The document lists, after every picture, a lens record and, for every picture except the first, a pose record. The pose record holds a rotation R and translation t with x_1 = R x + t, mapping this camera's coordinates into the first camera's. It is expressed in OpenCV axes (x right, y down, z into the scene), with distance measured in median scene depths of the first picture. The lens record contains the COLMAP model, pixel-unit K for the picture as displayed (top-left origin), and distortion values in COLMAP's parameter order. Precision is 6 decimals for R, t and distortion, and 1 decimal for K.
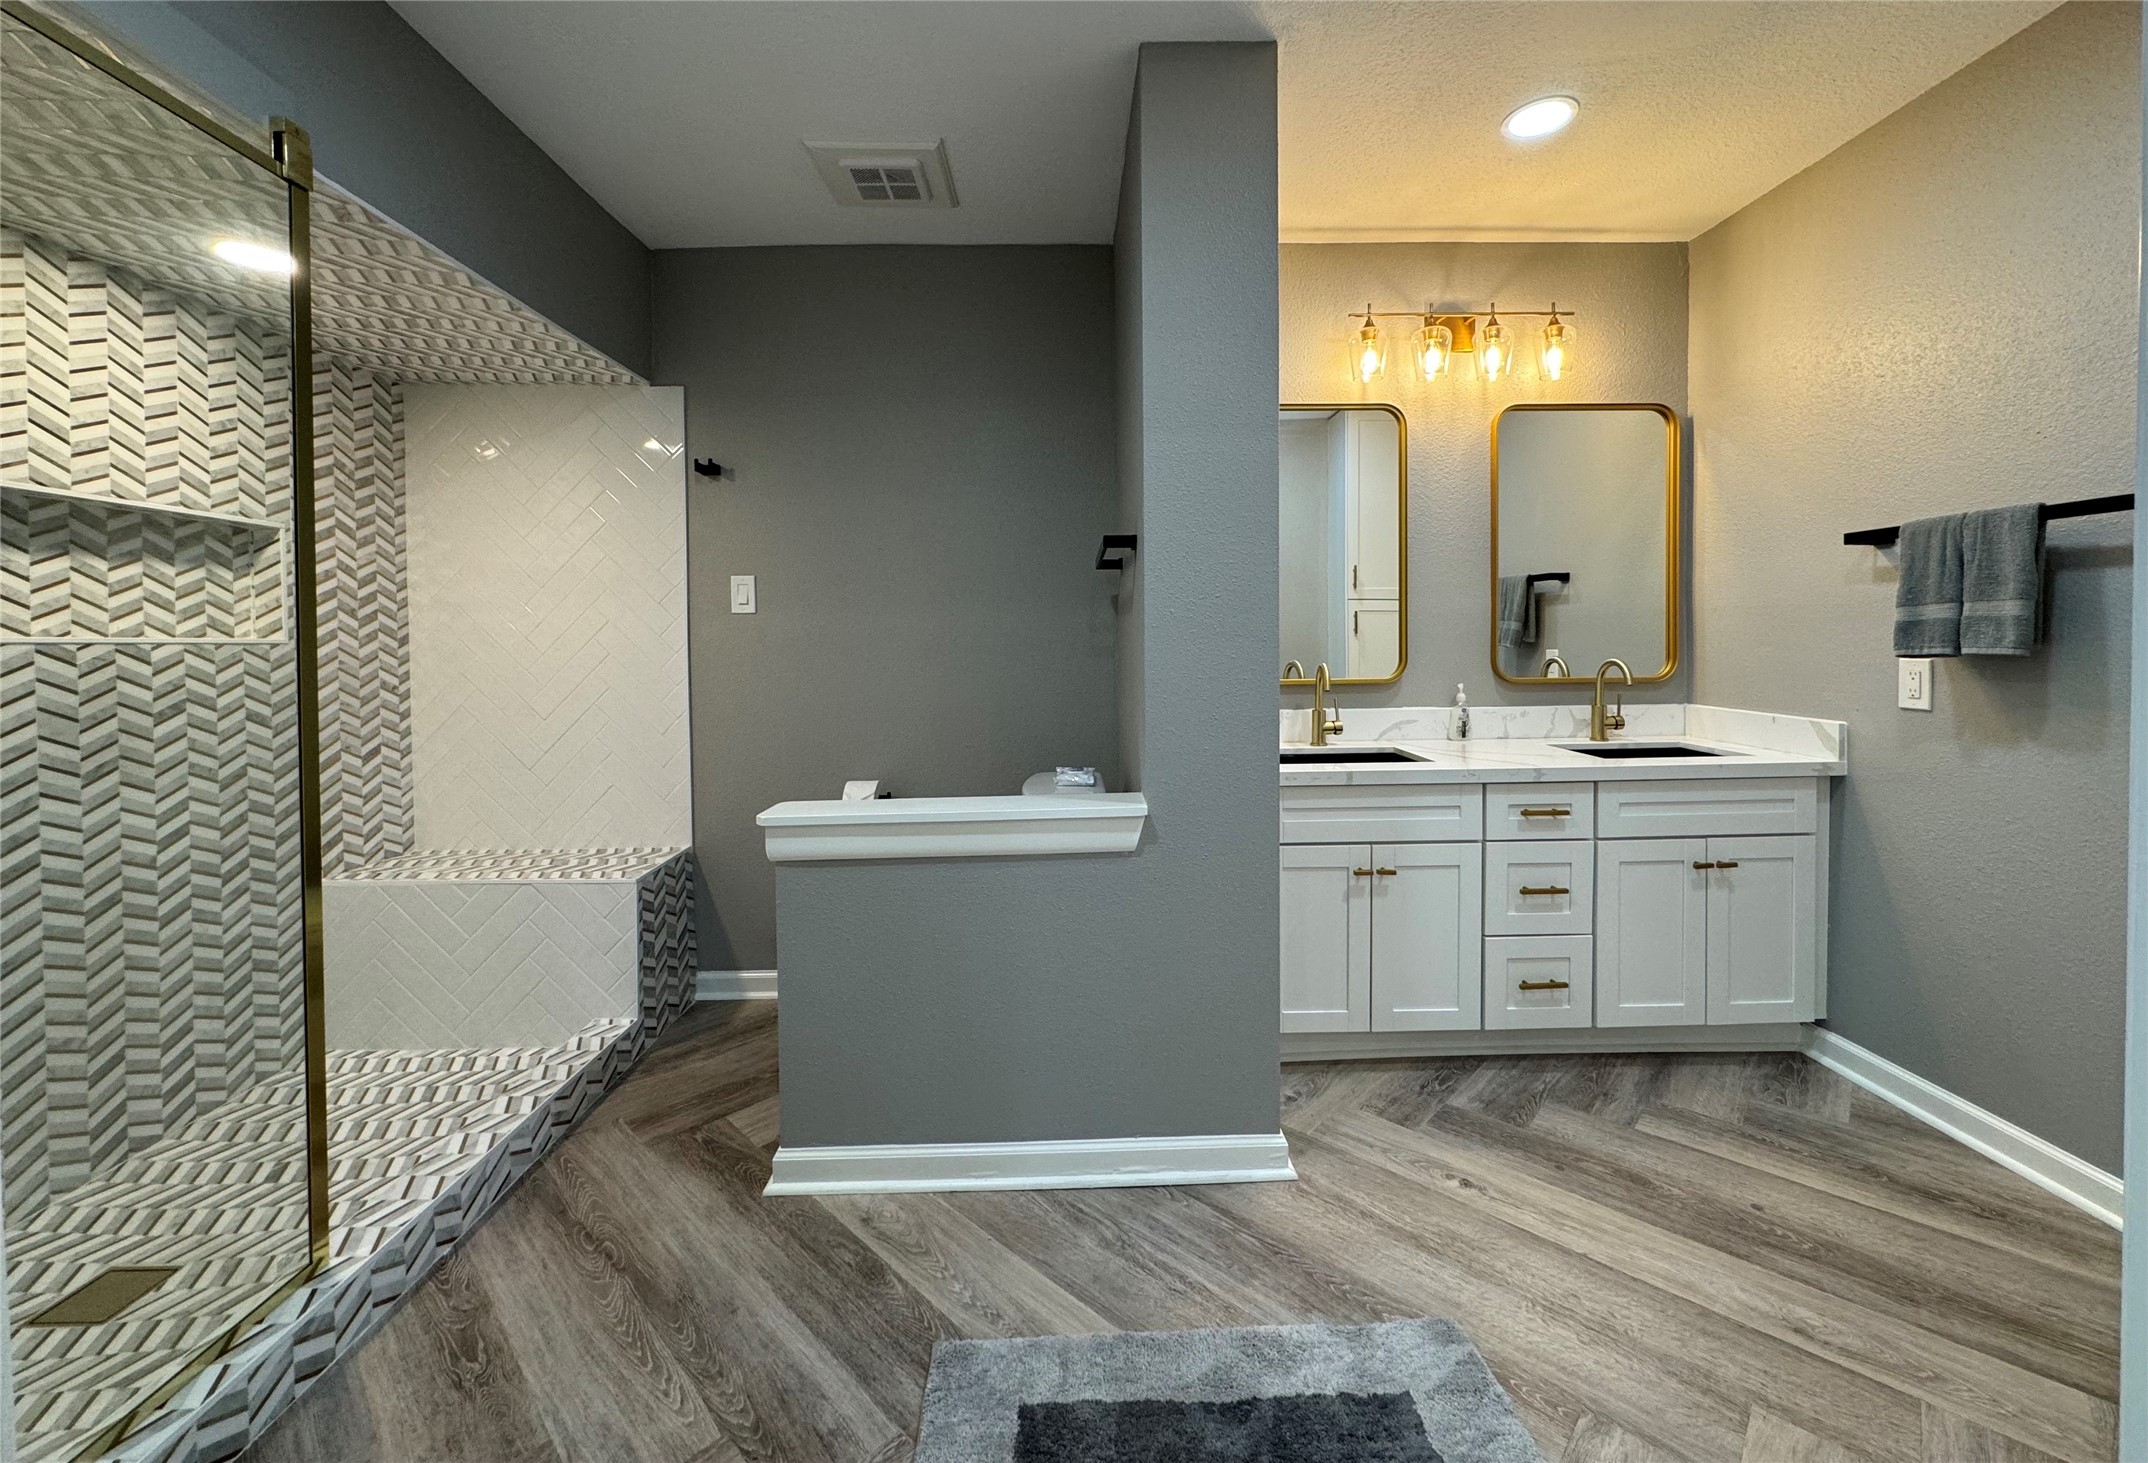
lens RADIAL K [[855.4, 0, 1072.7], [0, 855.4, 659.4], [0, 0, 1]] dist [-0.000284, -0.000136]
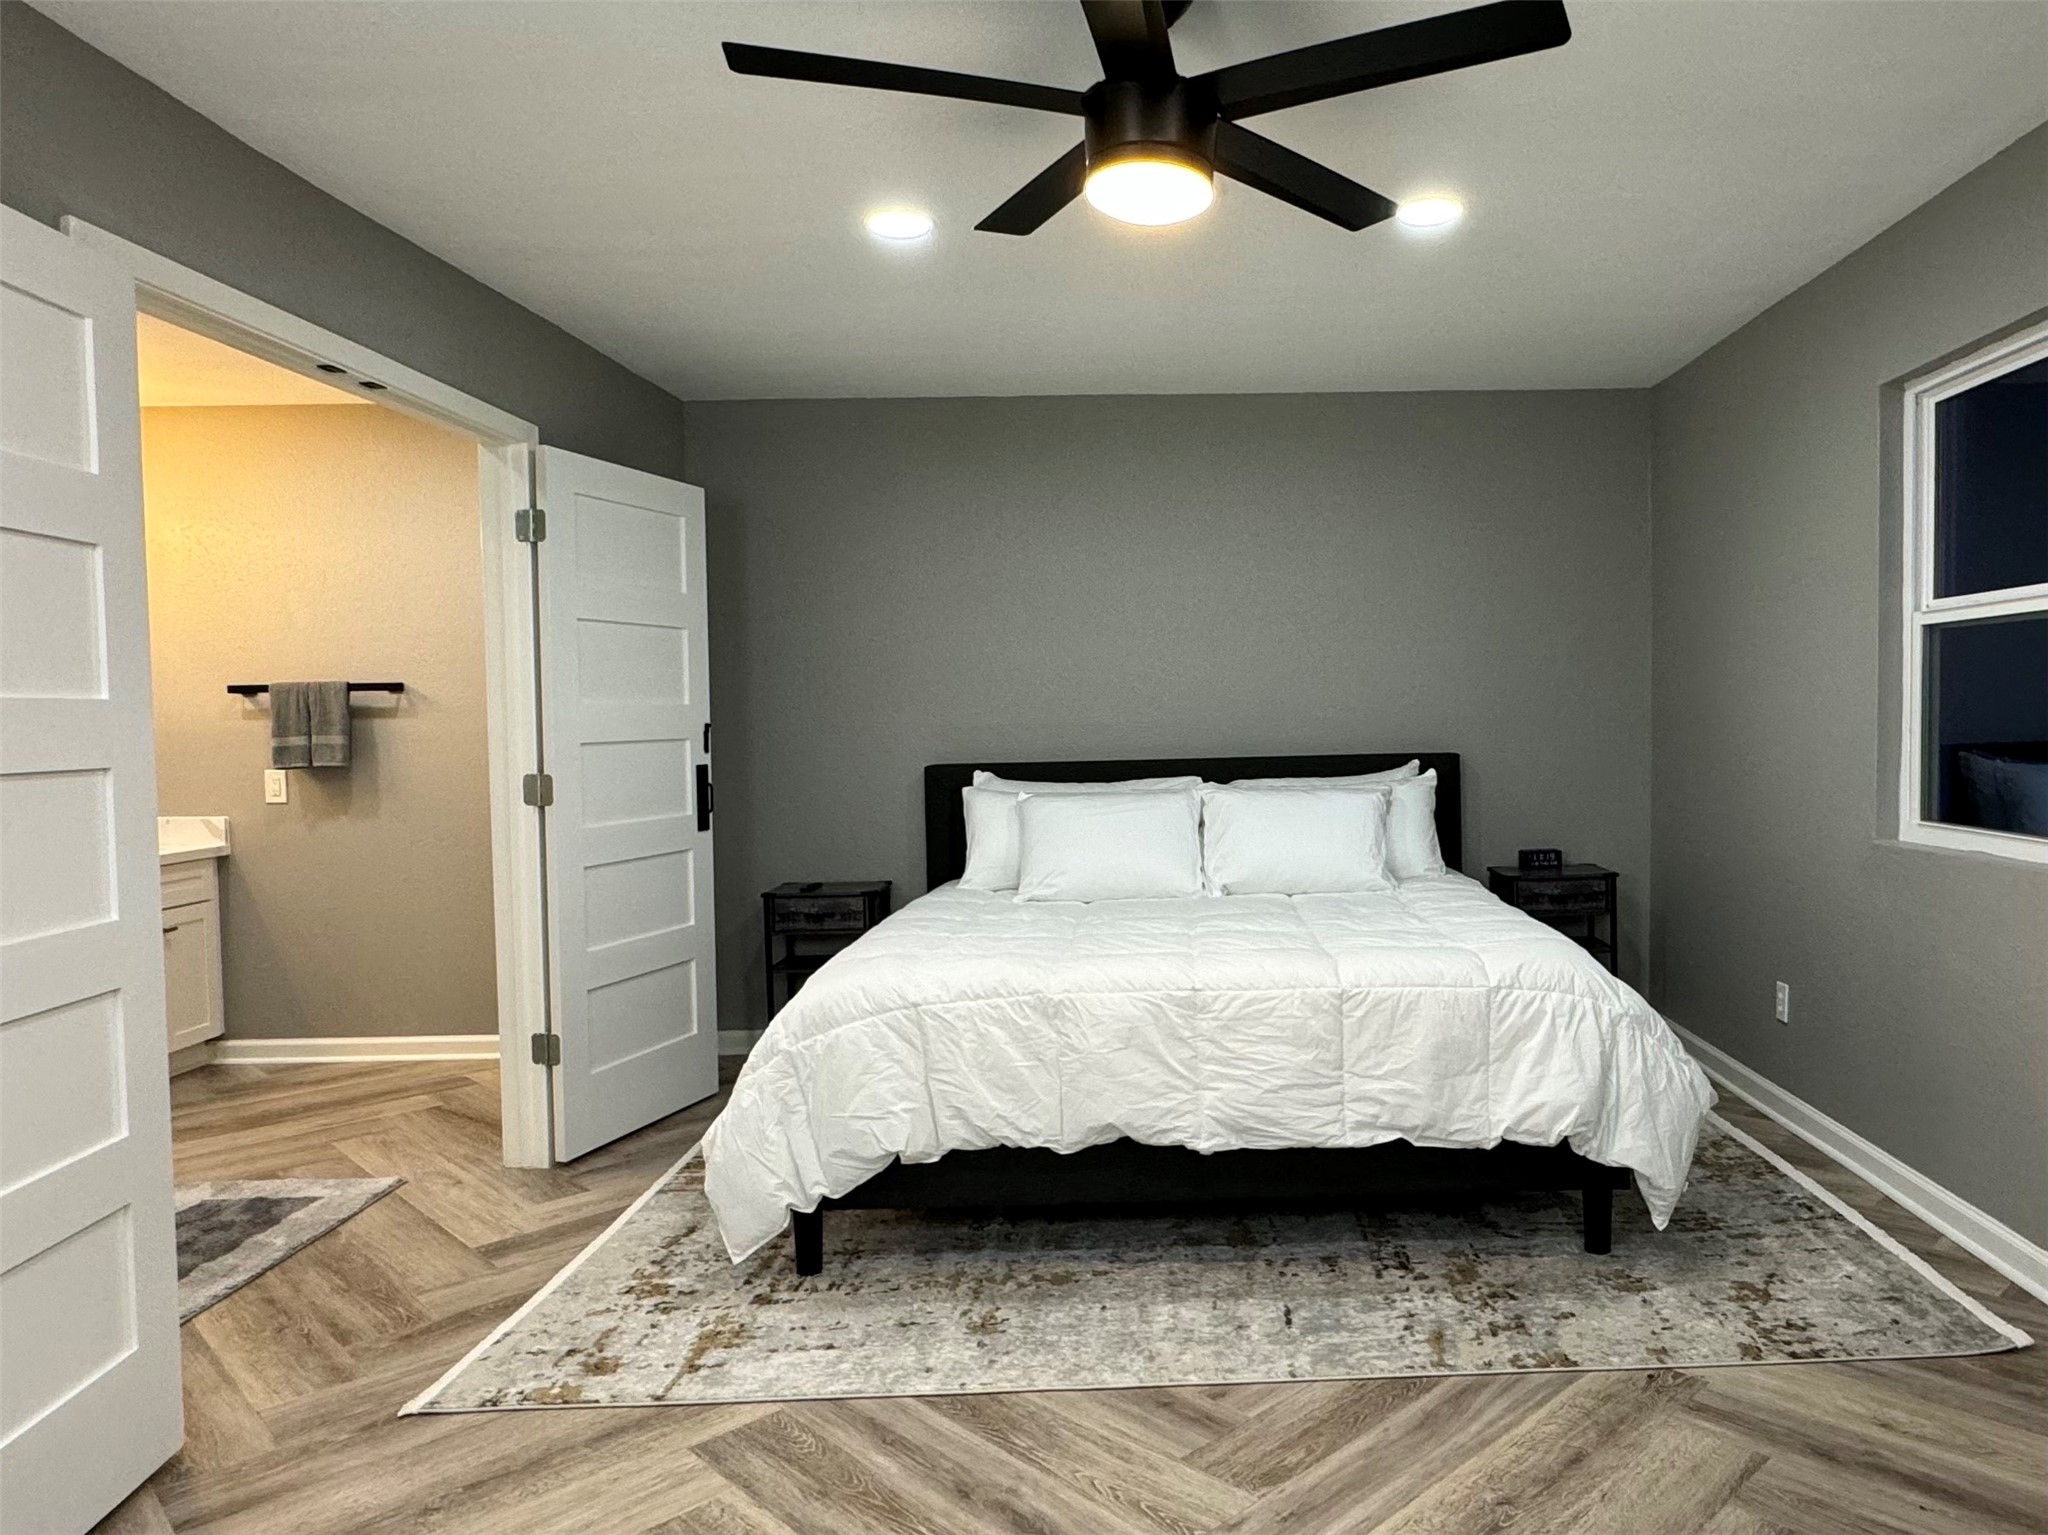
lens RADIAL K [[1371.6, 0, 1199.0], [0, 1371.6, 783.5], [0, 0, 1]] dist [-0.000684, -0.000623]
pose [[-0.003921, -0.036576, 0.999323, -1.357883], [0.036587, 0.998657, 0.036695, -0.006378], [-0.999323, 0.036707, -0.002578, -0.598309]]
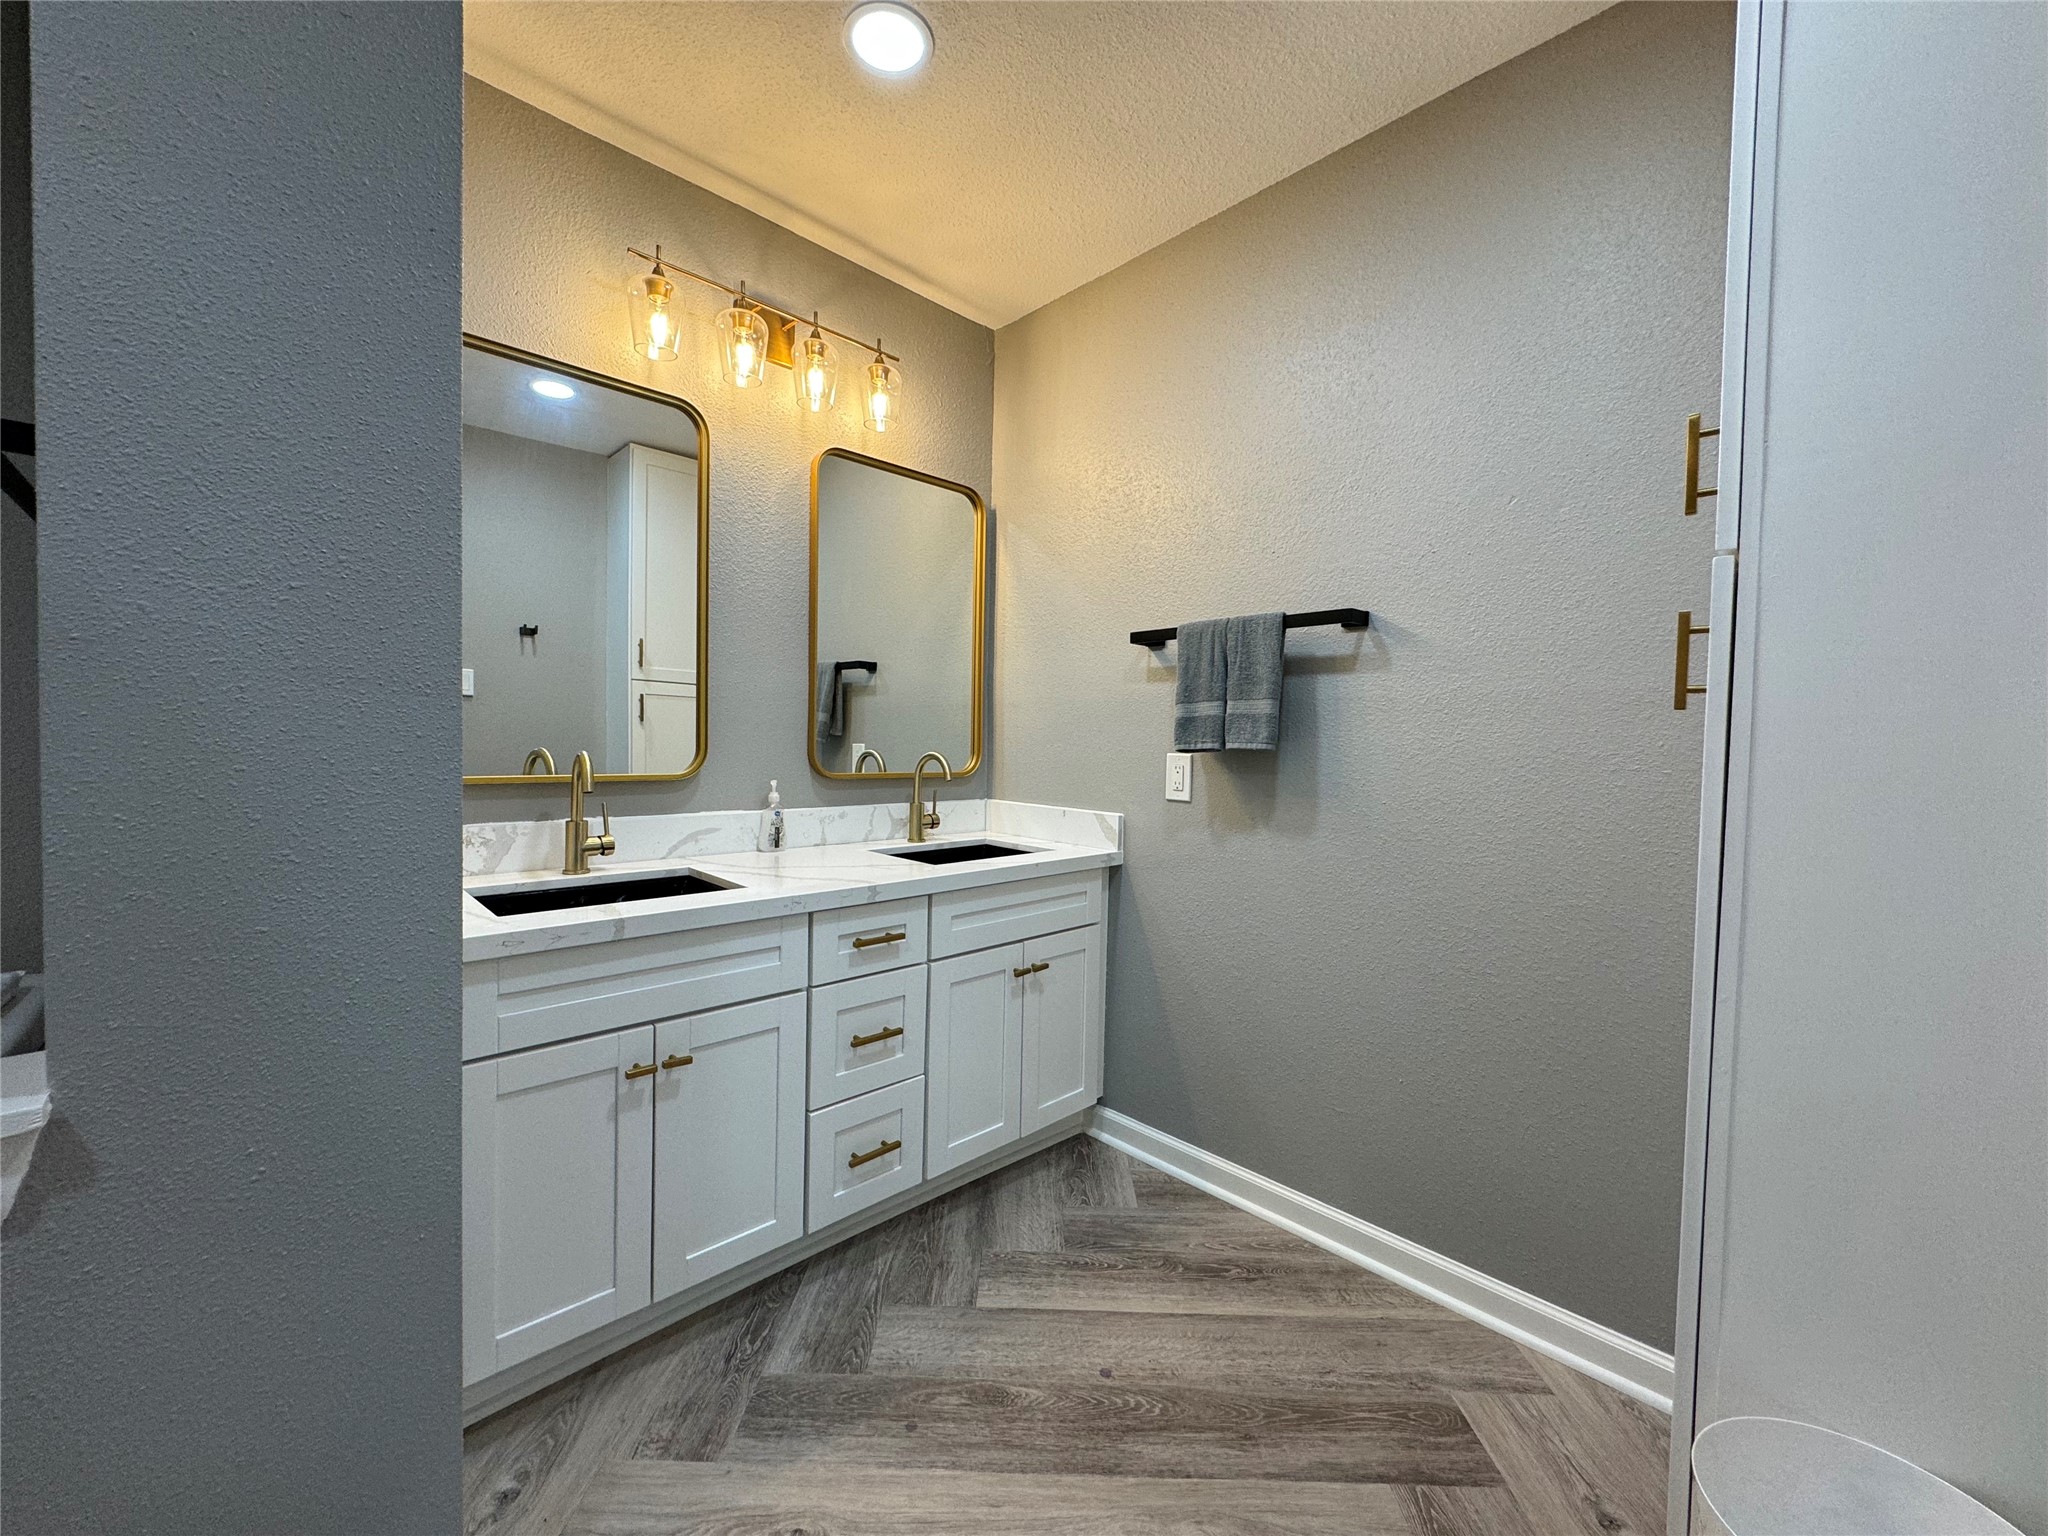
lens RADIAL K [[815.1, 0, 1023.1], [0, 815.1, 770.0], [0, 0, 1]] dist [-0.003268, 0.000094]
pose [[0.730519, 0.001468, 0.682891, 0.127378], [-0.011315, 0.999886, 0.009956, 0.010609], [-0.682799, -0.015000, 0.730453, 0.348792]]
